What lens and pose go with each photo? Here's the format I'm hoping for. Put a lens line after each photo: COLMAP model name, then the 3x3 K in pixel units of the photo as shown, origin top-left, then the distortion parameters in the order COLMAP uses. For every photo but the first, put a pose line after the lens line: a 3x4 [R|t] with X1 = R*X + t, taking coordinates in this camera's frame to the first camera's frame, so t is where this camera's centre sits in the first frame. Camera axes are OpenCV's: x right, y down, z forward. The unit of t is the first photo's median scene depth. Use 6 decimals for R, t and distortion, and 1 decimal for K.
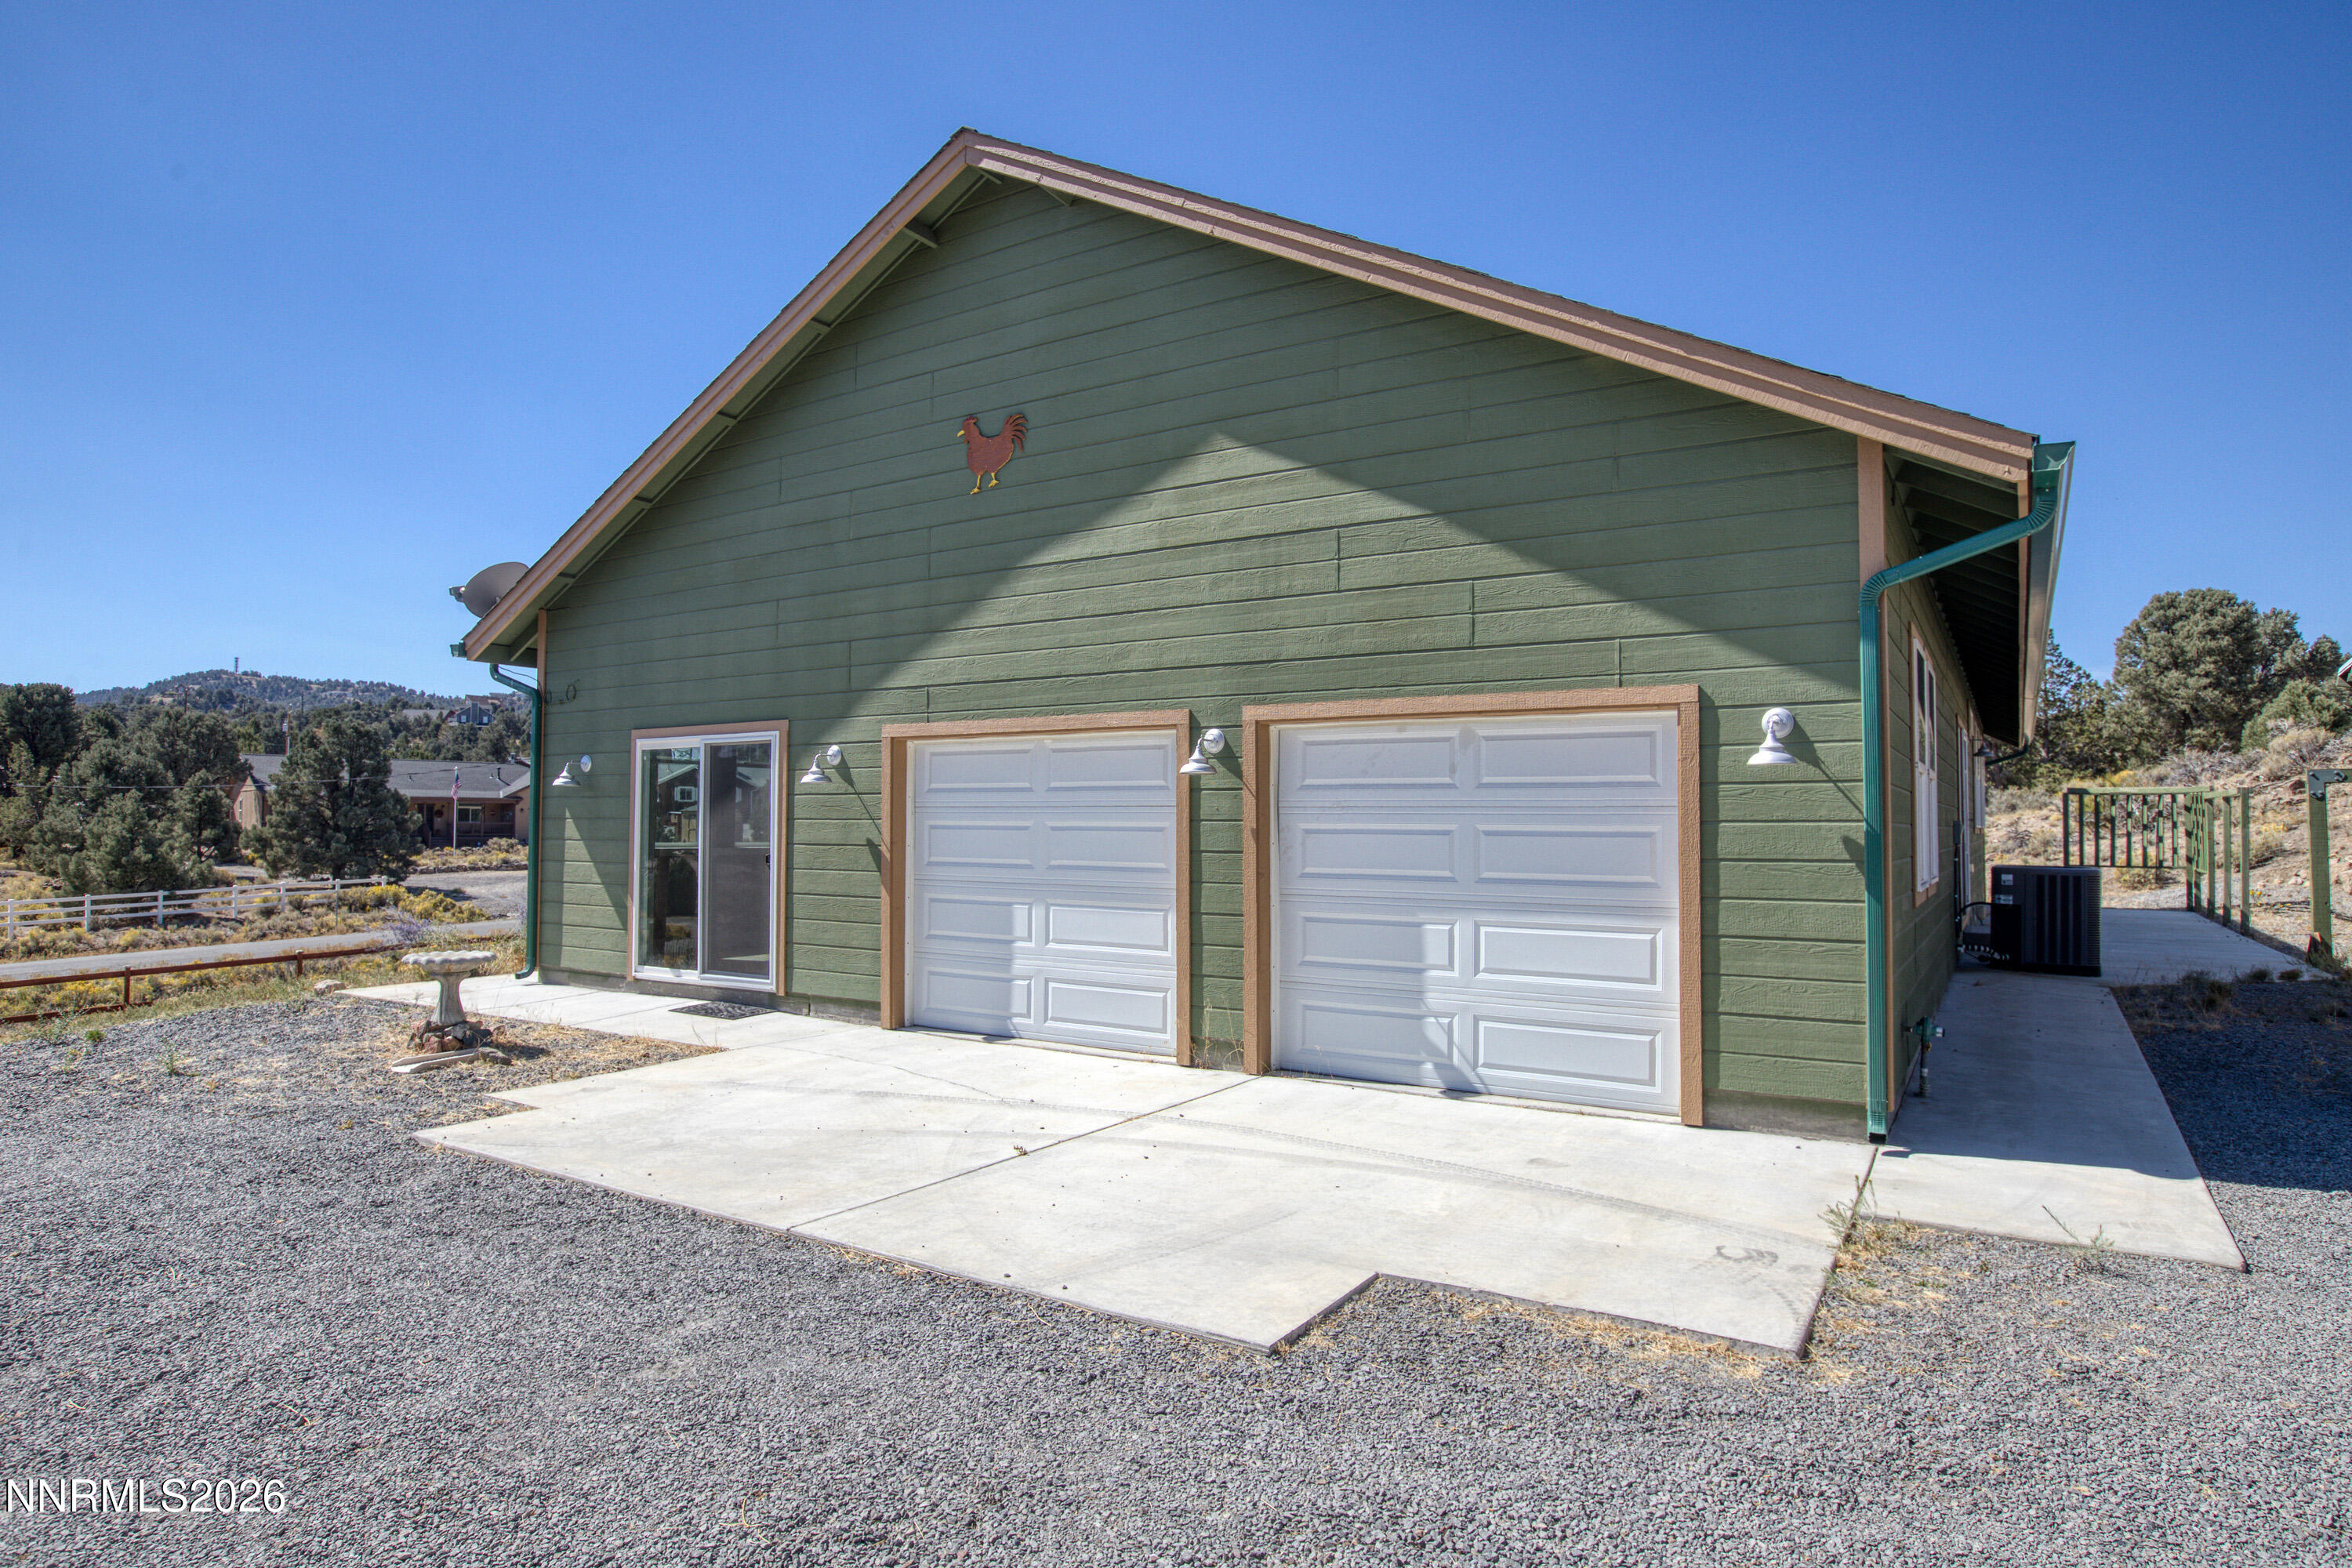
lens RADIAL K [[1327.0, 0, 1190.0], [0, 1327.0, 789.2], [0, 0, 1]] dist [0.002938, 0.006624]
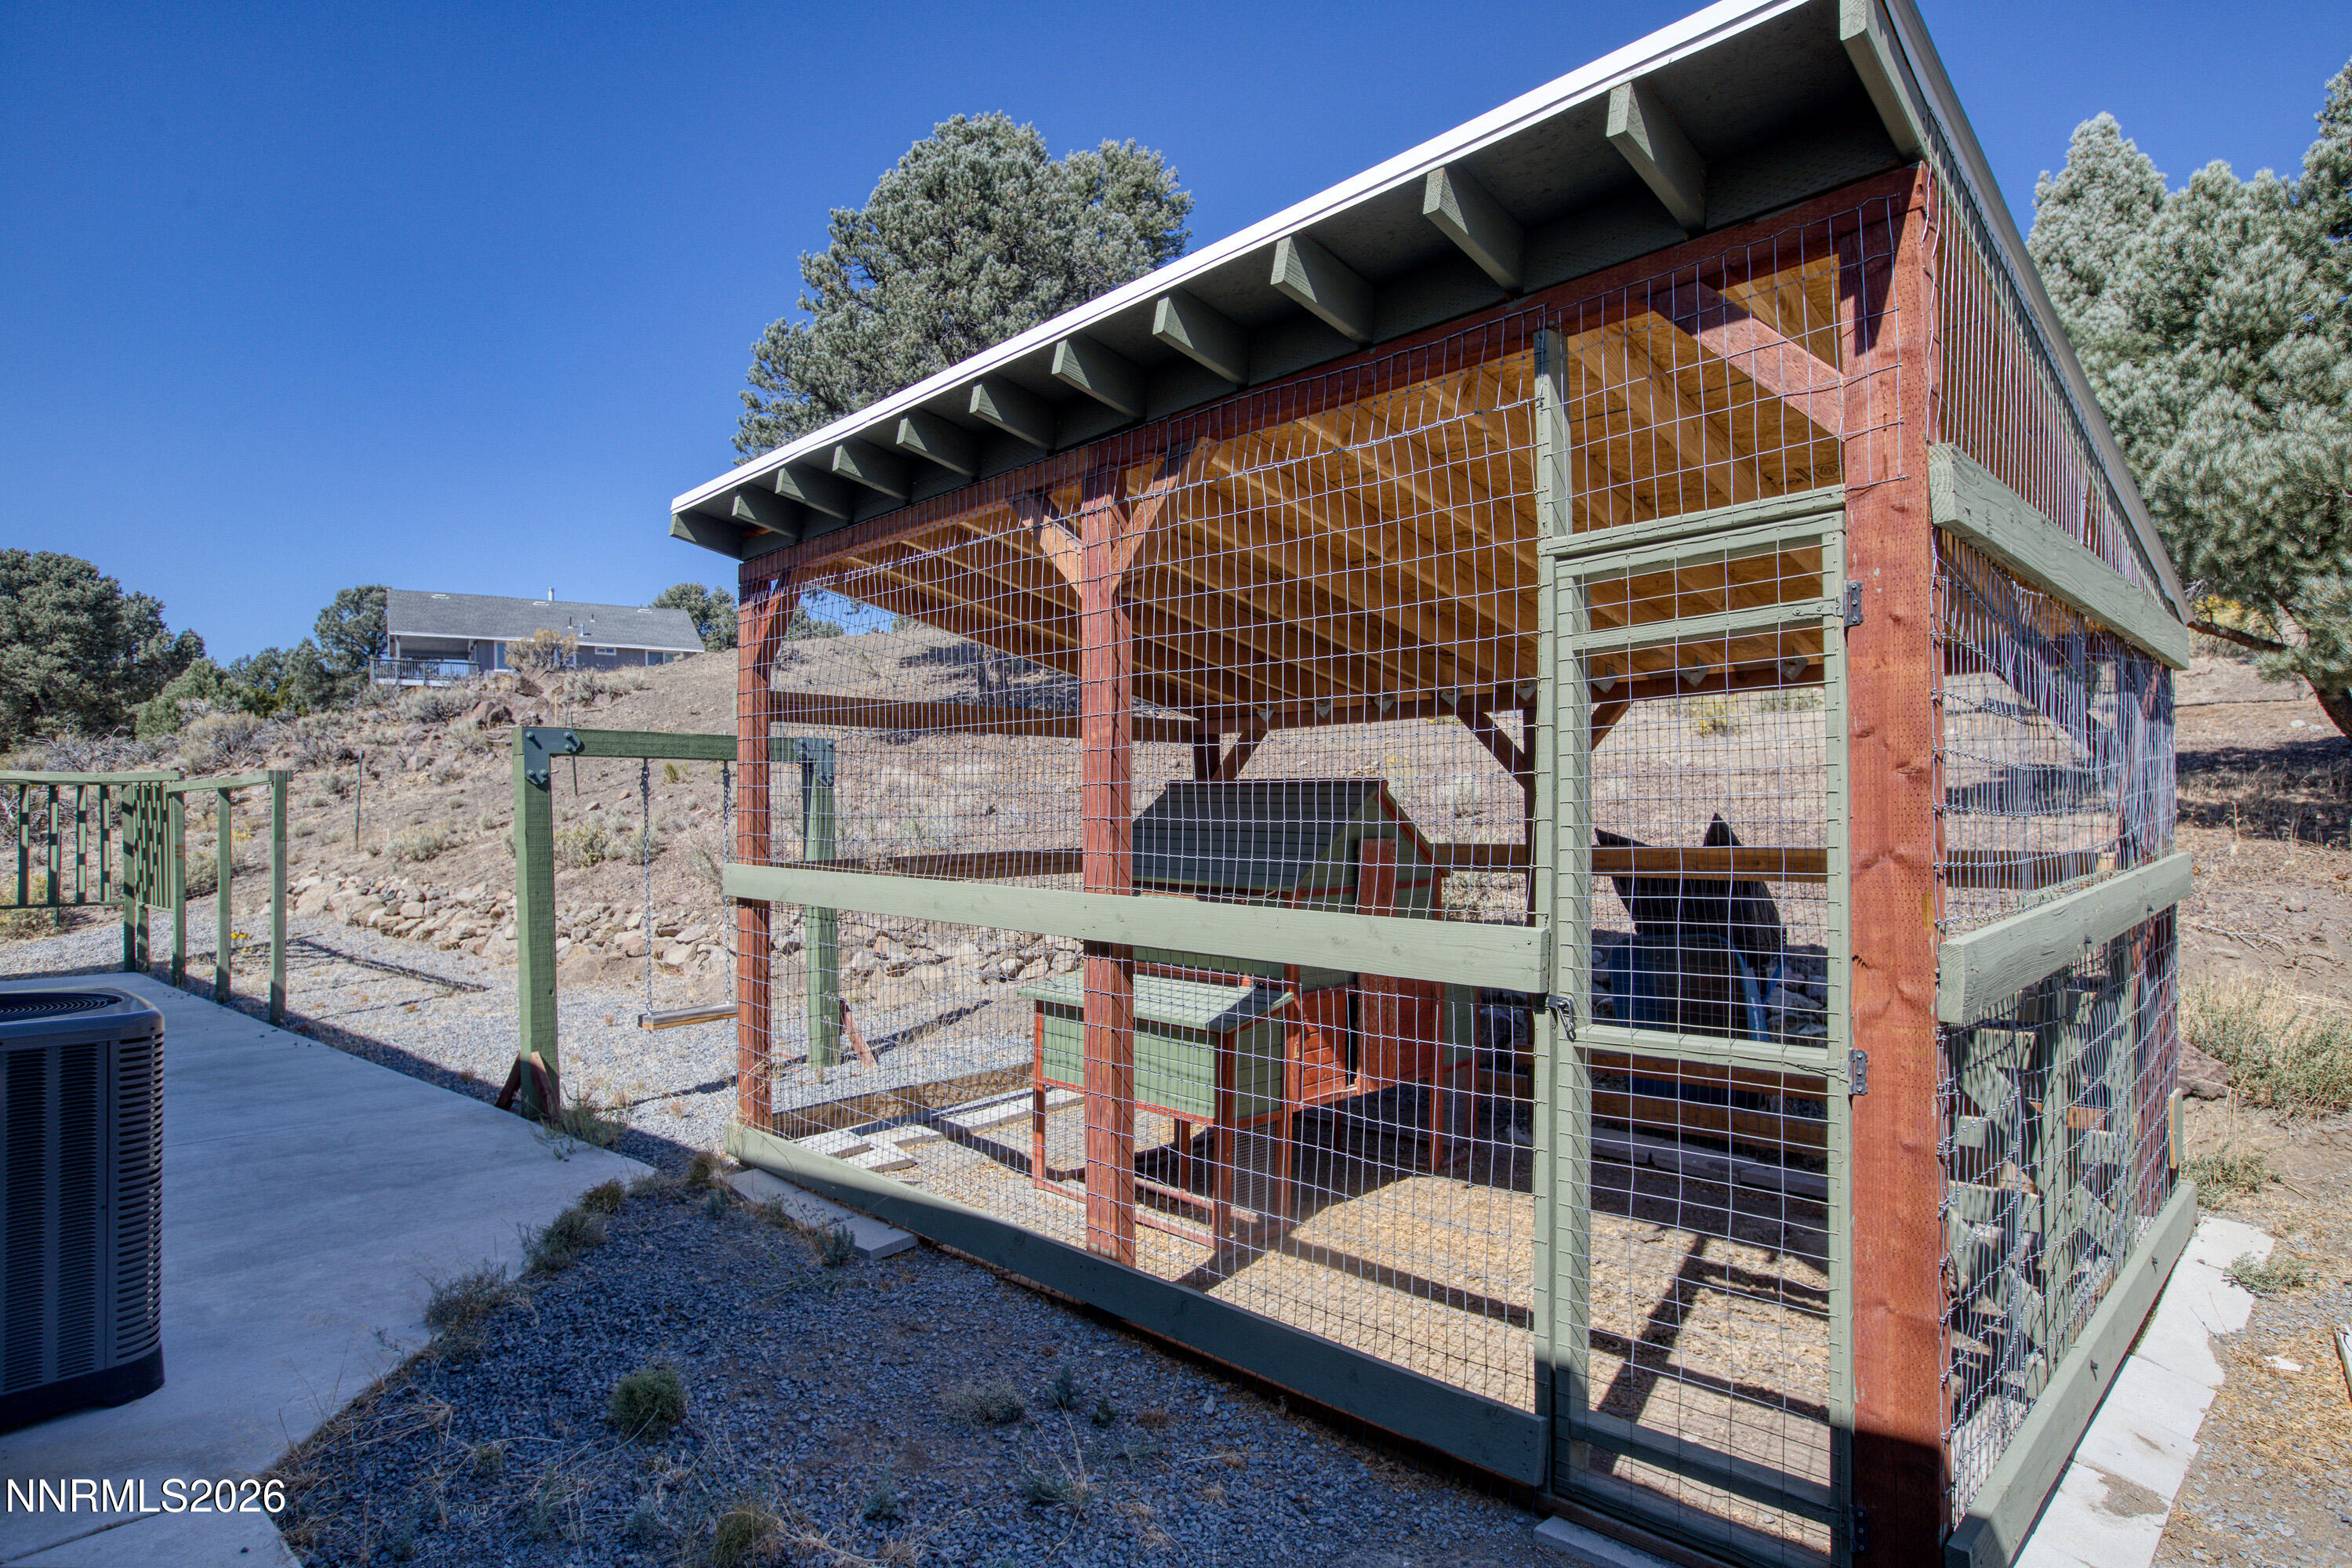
lens RADIAL K [[1327.0, 0, 1222.5], [0, 1327.0, 818.3], [0, 0, 1]] dist [0.002938, 0.006624]
pose [[0.190849, -0.001049, 0.981619, 0.063316], [-0.018101, 0.999826, 0.004587, 0.001976], [-0.981453, -0.018643, 0.190796, 0.102485]]
